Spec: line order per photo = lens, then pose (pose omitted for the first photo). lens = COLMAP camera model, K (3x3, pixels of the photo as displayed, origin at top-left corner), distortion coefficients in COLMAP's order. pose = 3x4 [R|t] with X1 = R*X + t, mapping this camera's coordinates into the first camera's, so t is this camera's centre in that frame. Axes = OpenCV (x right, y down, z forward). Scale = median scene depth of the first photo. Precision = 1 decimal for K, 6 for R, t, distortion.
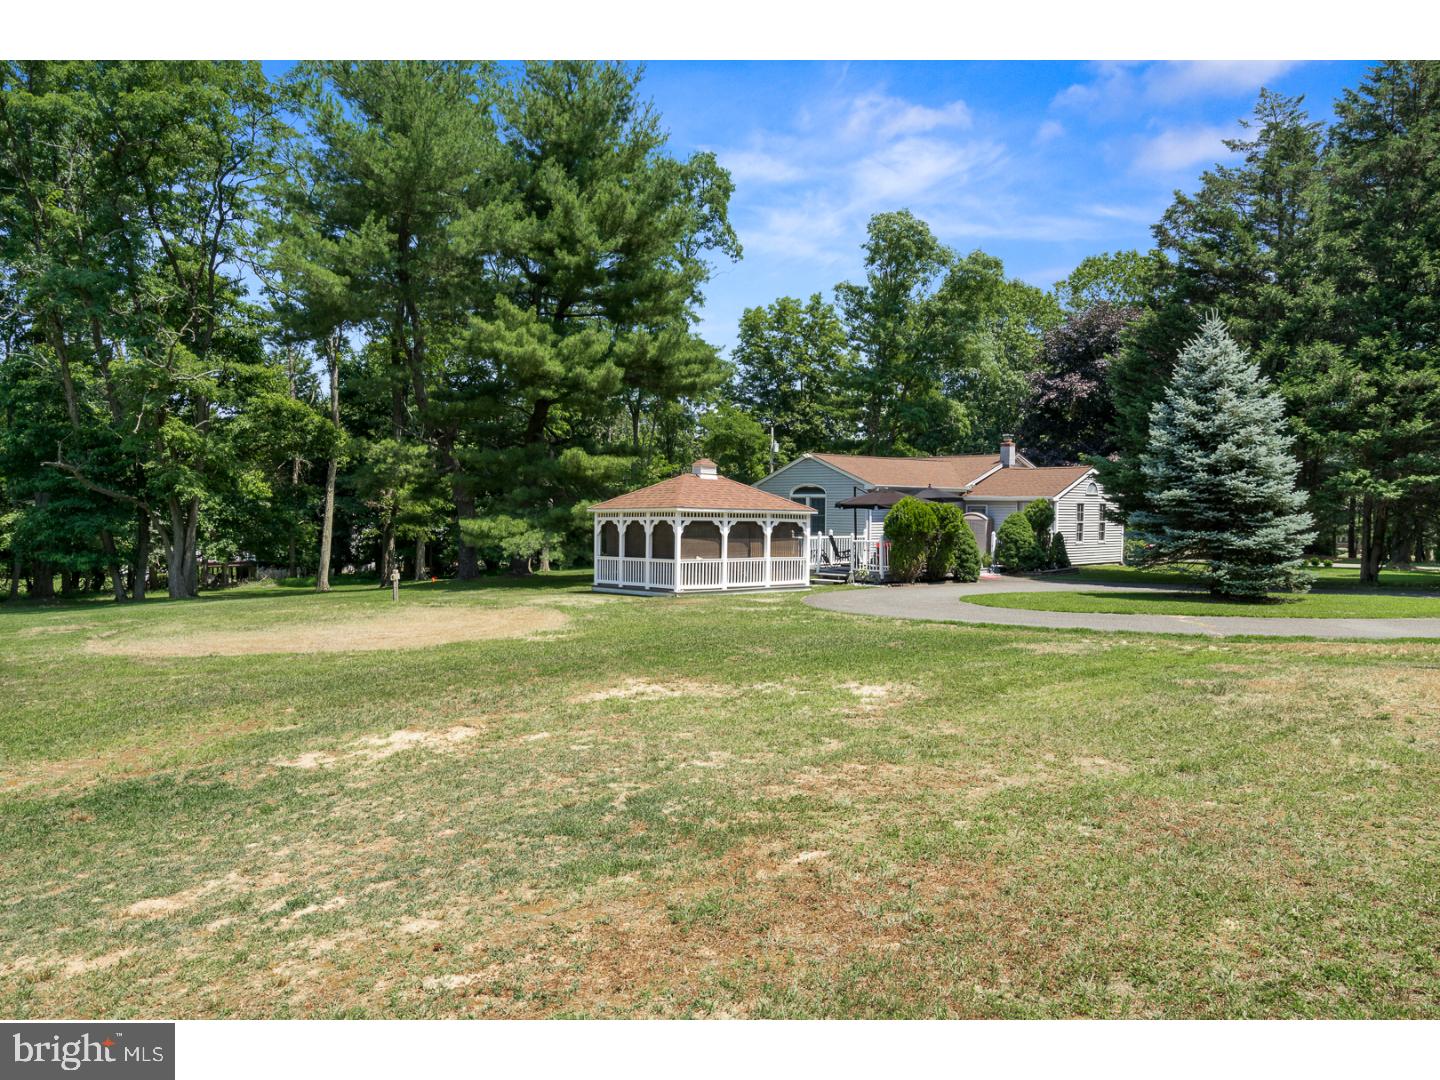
lens RADIAL K [[979.1, 0, 720.7], [0, 979.1, 541.0], [0, 0, 1]] dist [-0.001289, -0.002109]
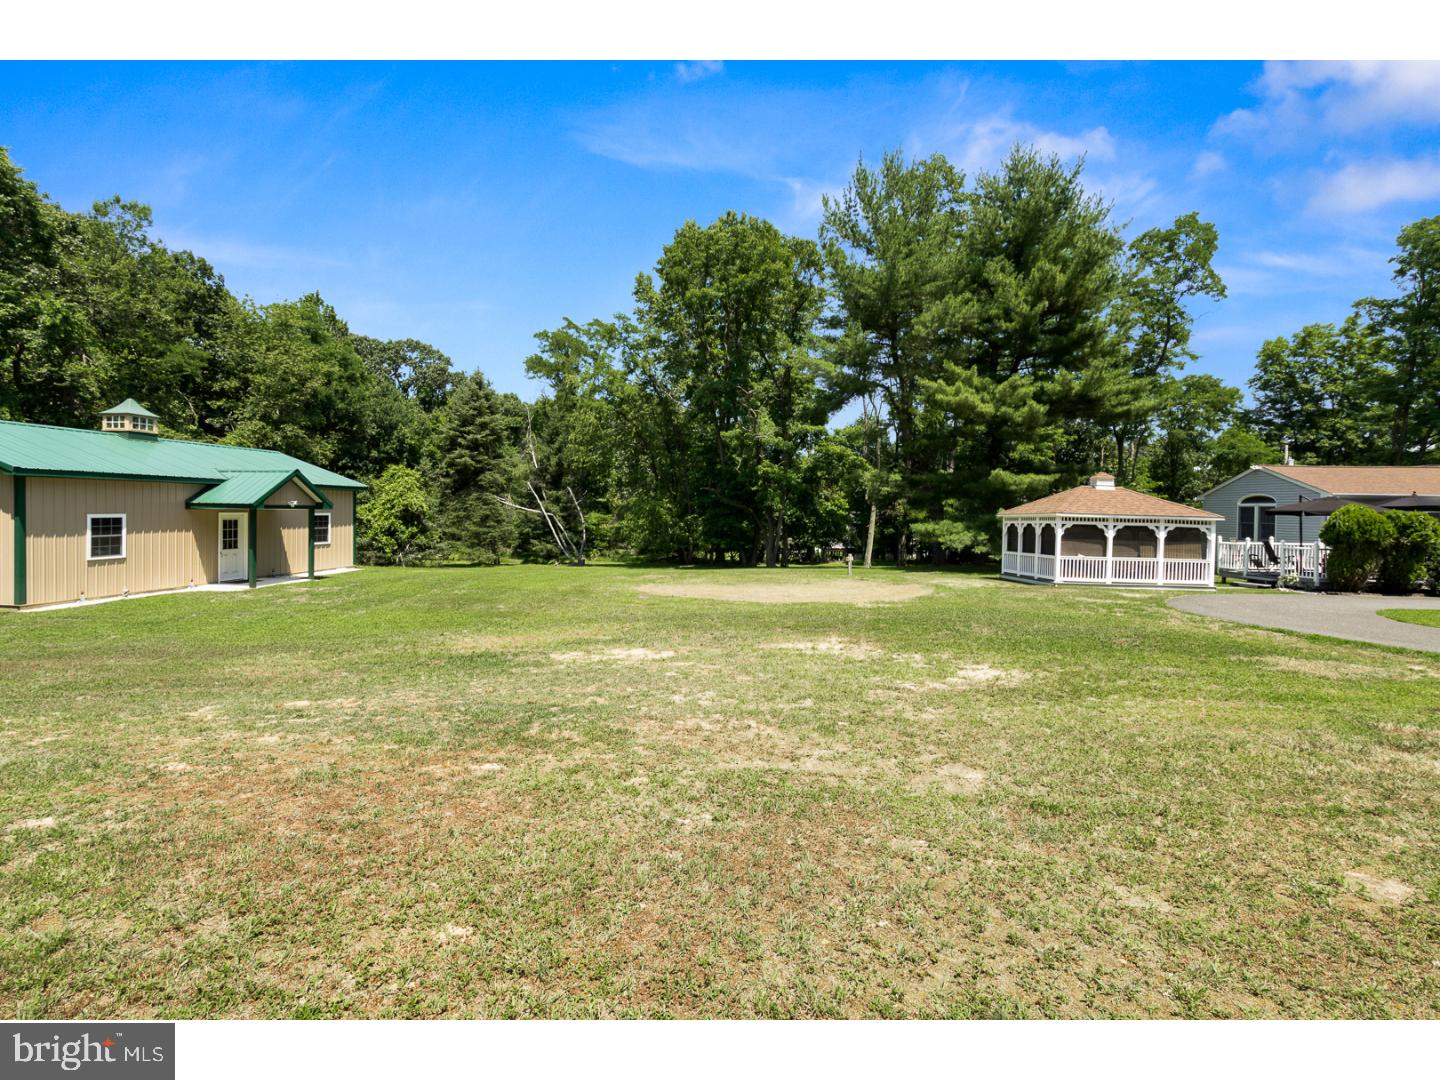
lens RADIAL K [[656.1, 0, 703.1], [0, 656.1, 520.9], [0, 0, 1]] dist [0.003737, -0.000316]
pose [[0.762132, 0.011742, -0.647316, 0.115818], [-0.029431, 0.999430, -0.016521, 0.001514], [0.646753, 0.031642, 0.762043, 0.071823]]
